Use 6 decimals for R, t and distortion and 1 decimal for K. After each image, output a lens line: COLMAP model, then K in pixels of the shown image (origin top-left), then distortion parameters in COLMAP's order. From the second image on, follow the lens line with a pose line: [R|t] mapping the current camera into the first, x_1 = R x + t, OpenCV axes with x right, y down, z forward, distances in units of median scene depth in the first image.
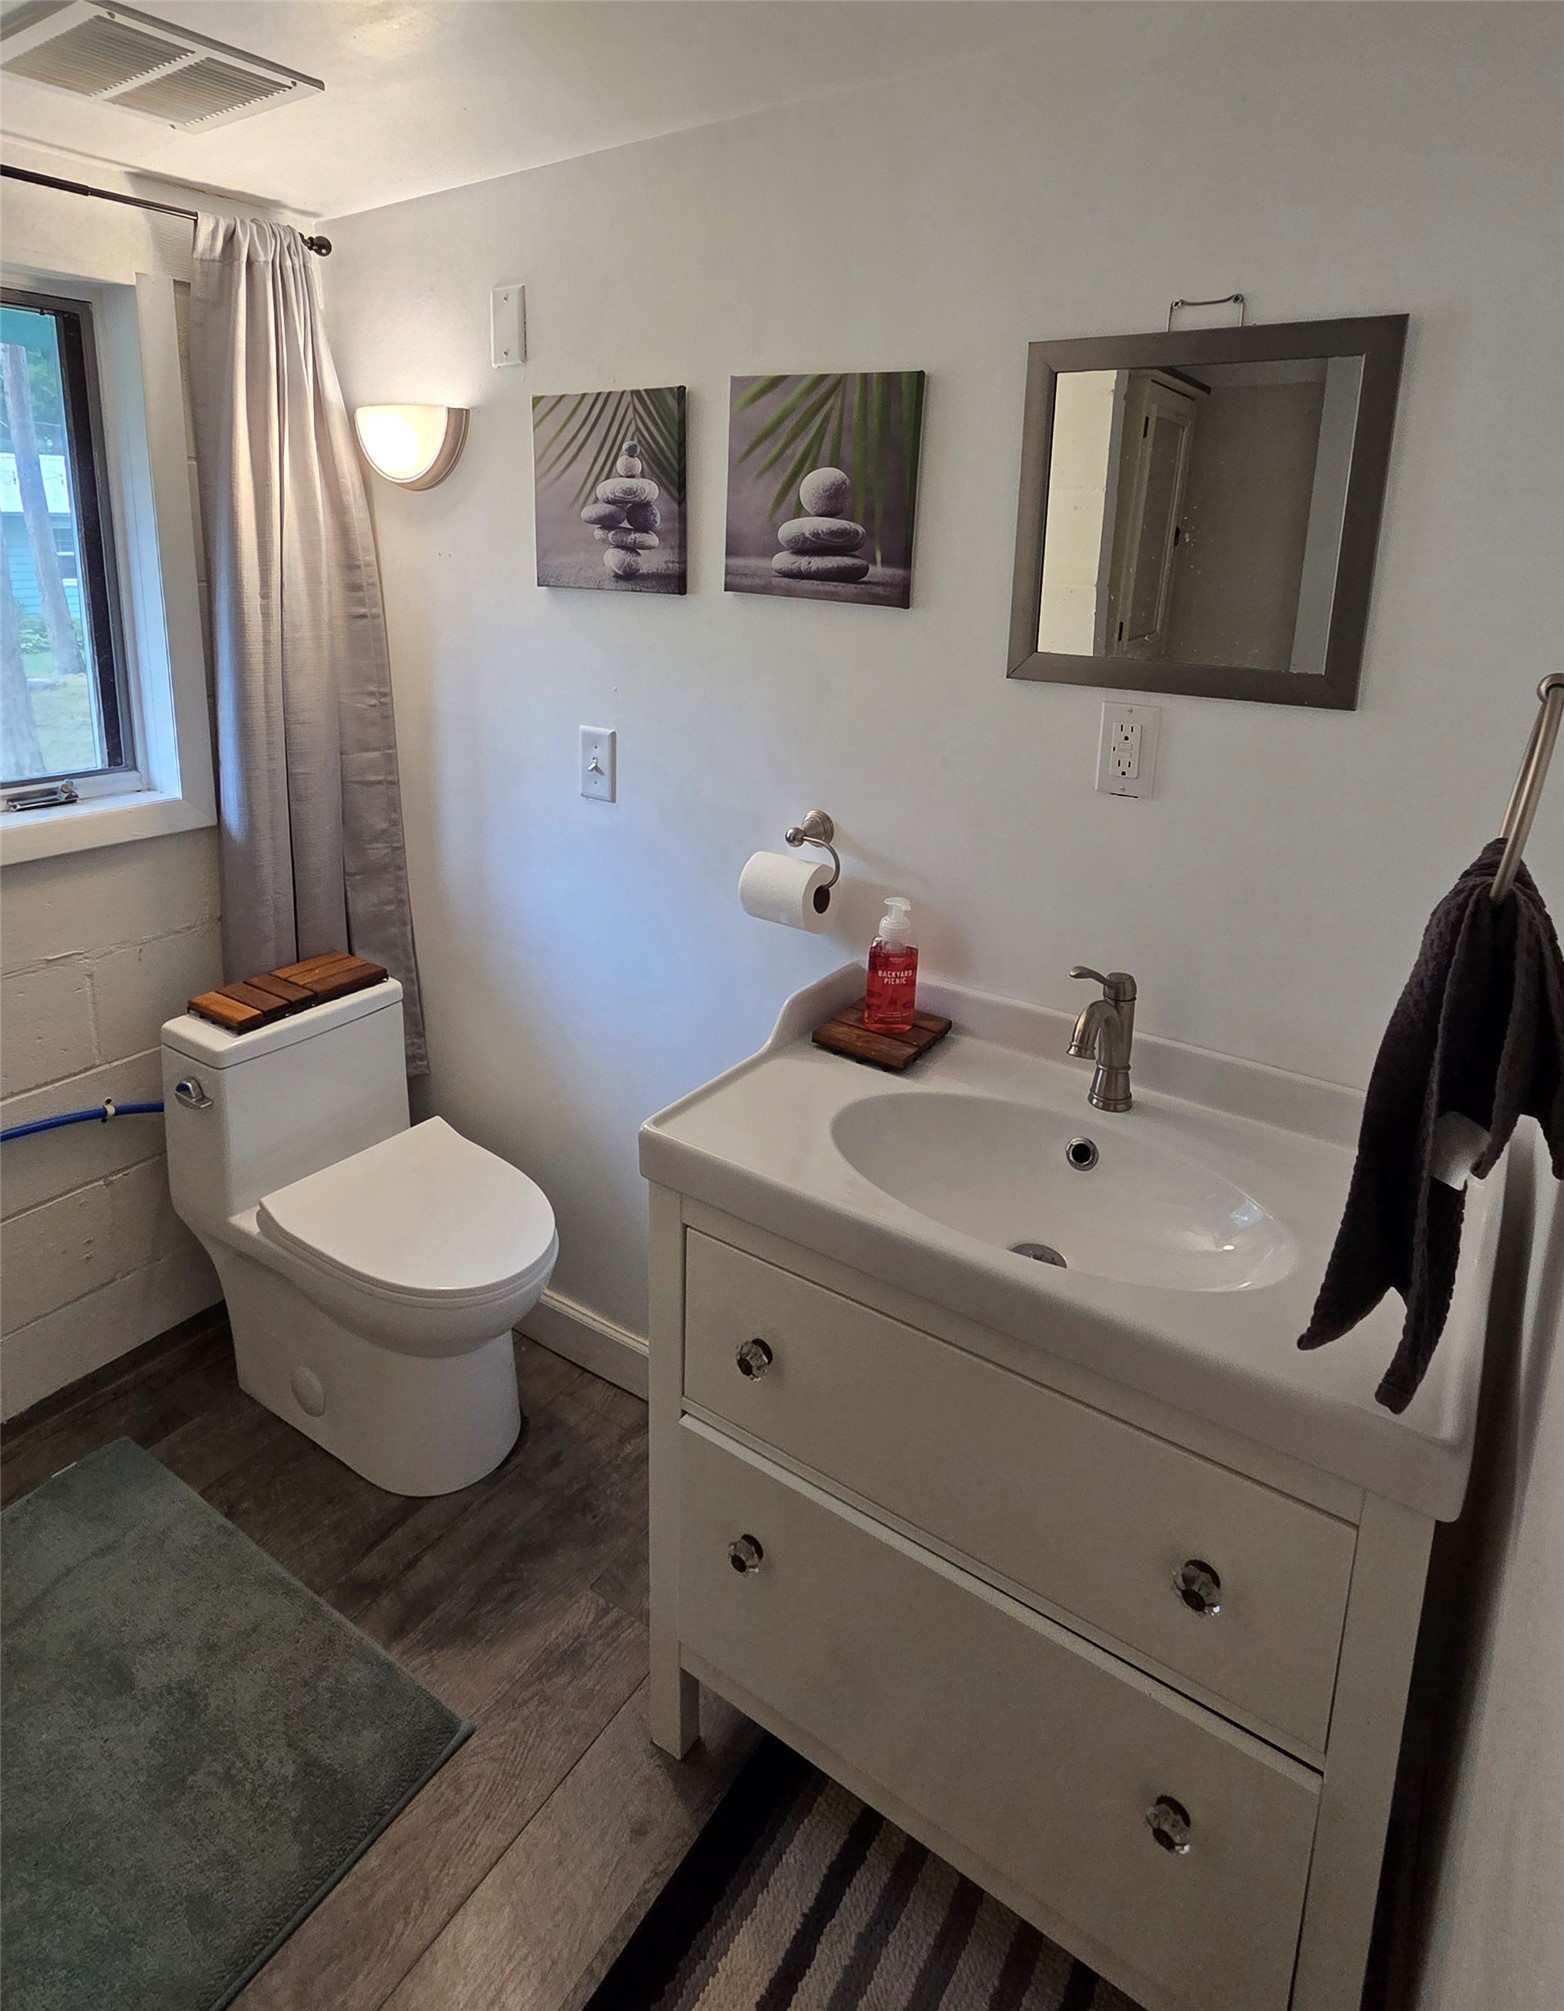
lens RADIAL K [[1141.3, 0, 786.0], [0, 1141.3, 777.8], [0, 0, 1]] dist [-0.001507, -0.000731]
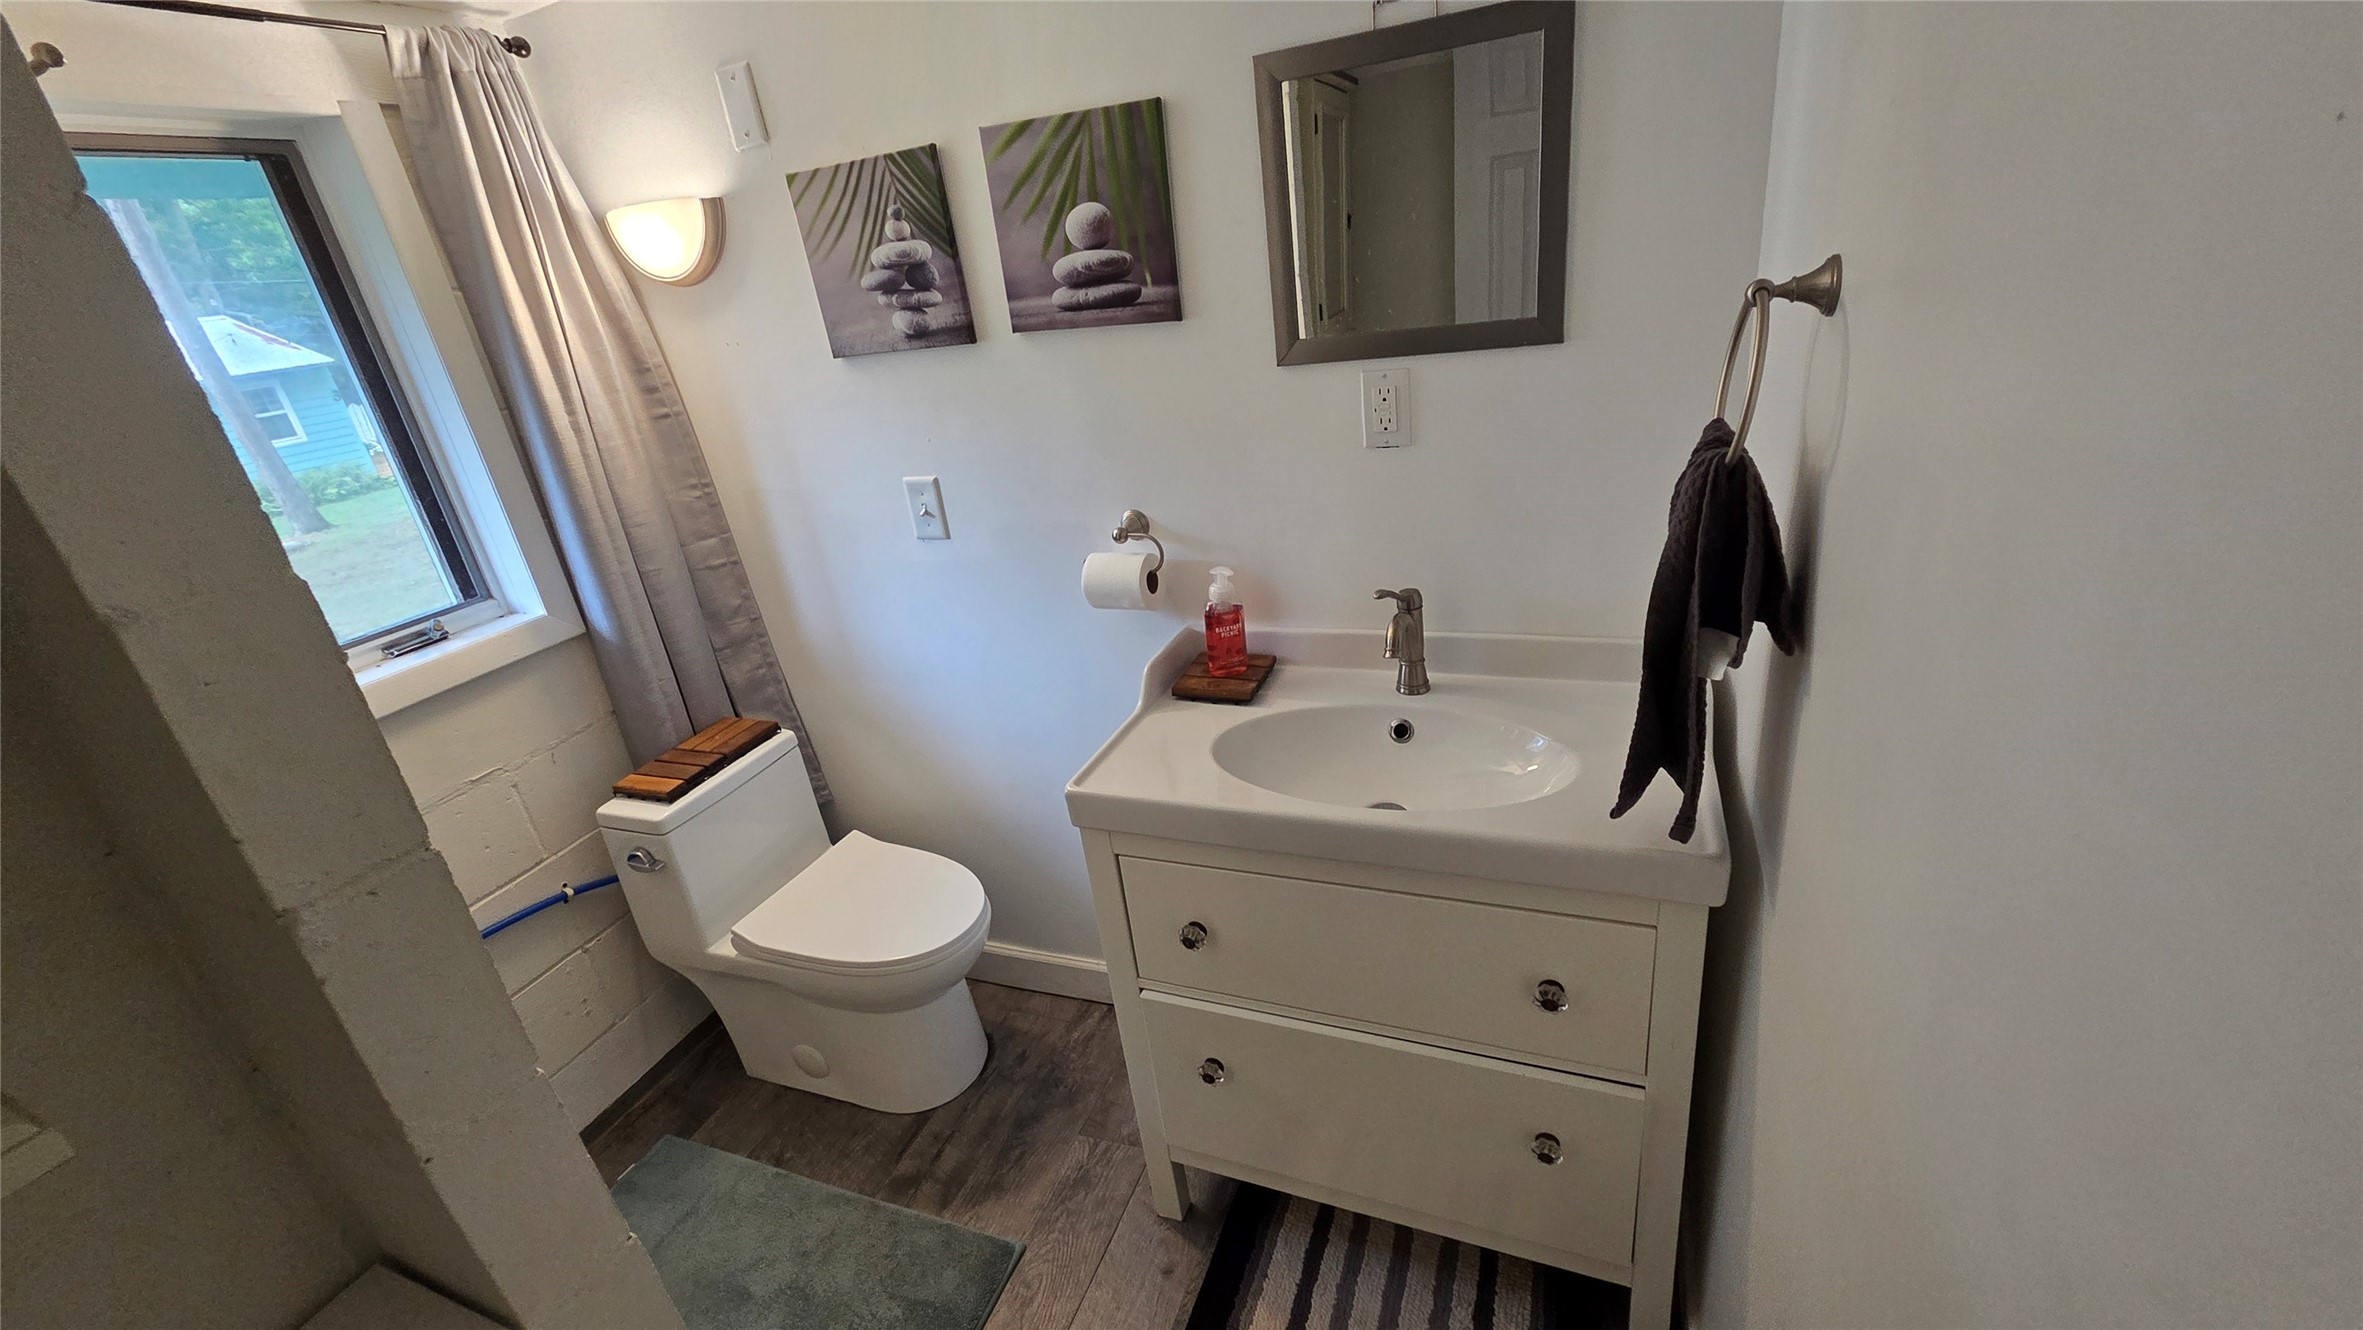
lens RADIAL K [[970.3, 0, 1183.8], [0, 970.3, 666.5], [0, 0, 1]] dist [-0.000341, 0.000789]
pose [[0.967891, -0.215294, 0.129754, -0.085636], [0.187473, 0.962117, 0.197951, -0.004524], [-0.167456, -0.167270, 0.971586, -0.014906]]
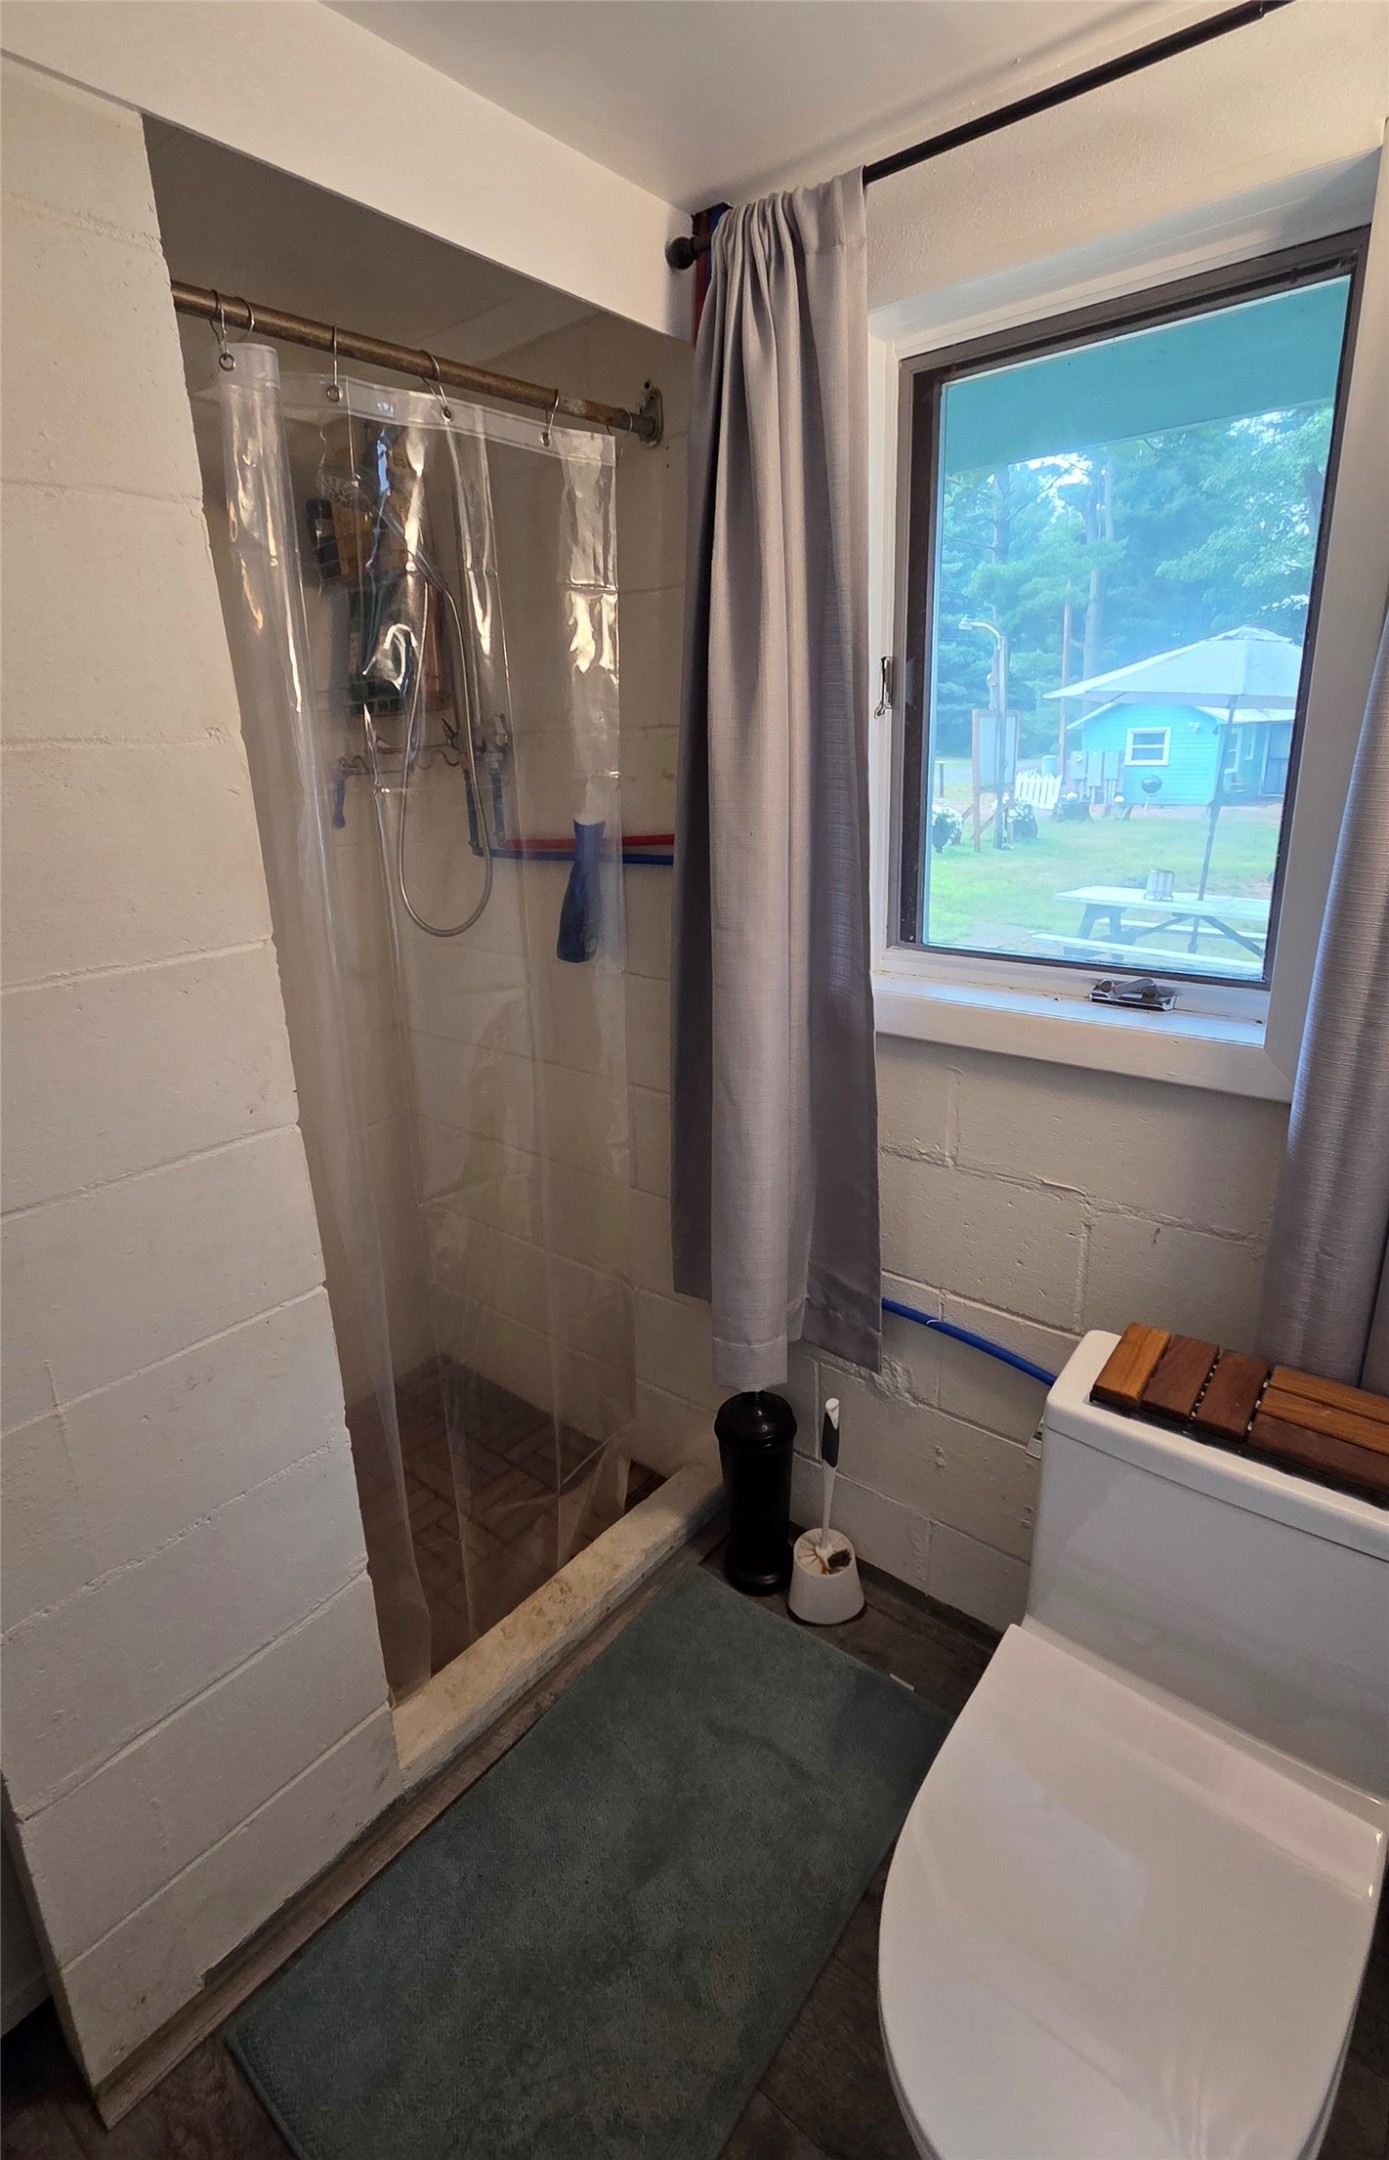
lens RADIAL K [[1015.1, 0, 697.8], [0, 1015.1, 1032.1], [0, 0, 1]] dist [-0.002737, 0.000204]
pose [[-0.091221, 0.250967, -0.963688, 0.055039], [-0.186531, 0.946288, 0.264092, -0.097839], [0.978205, 0.203849, -0.039508, 0.852870]]
